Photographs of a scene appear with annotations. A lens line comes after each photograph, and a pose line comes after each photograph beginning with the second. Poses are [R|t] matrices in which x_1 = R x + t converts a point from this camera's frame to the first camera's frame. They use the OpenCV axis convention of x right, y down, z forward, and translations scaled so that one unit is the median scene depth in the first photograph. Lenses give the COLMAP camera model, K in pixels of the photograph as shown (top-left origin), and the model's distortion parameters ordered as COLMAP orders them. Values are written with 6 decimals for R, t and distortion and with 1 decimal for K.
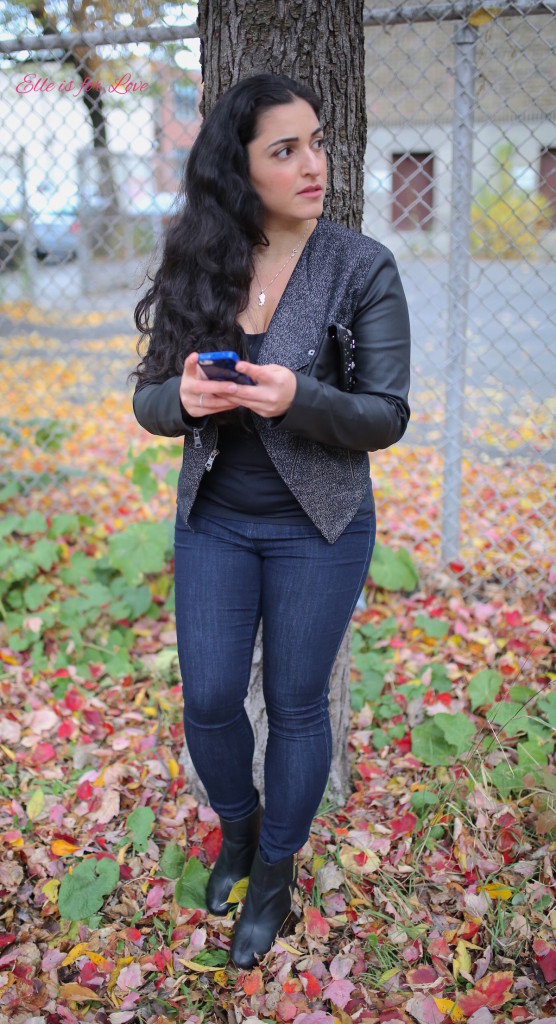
lens RADIAL K [[1019.4, 0, 277.3], [0, 1019.4, 517.3], [0, 0, 1]] dist [0.008121, 0.000000]
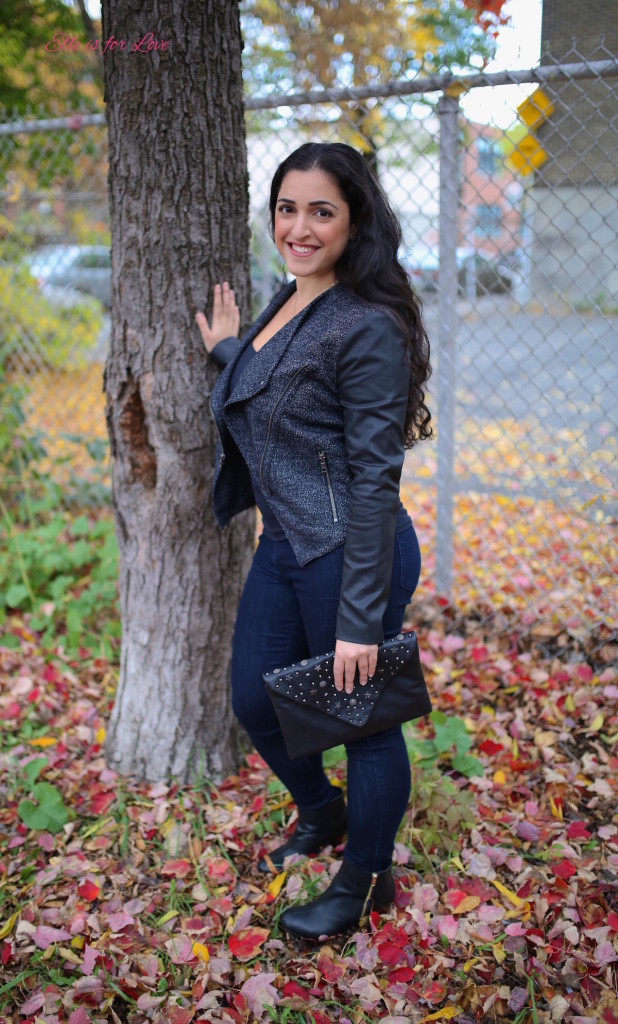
lens RADIAL K [[1056.6, 0, 307.6], [0, 1056.6, 512.8], [0, 0, 1]] dist [0.009235, 0.000000]
pose [[0.959778, 0.077468, -0.269860, 0.547887], [-0.094091, 0.994347, -0.049198, 0.042214], [0.264523, 0.072611, 0.961642, -0.129872]]
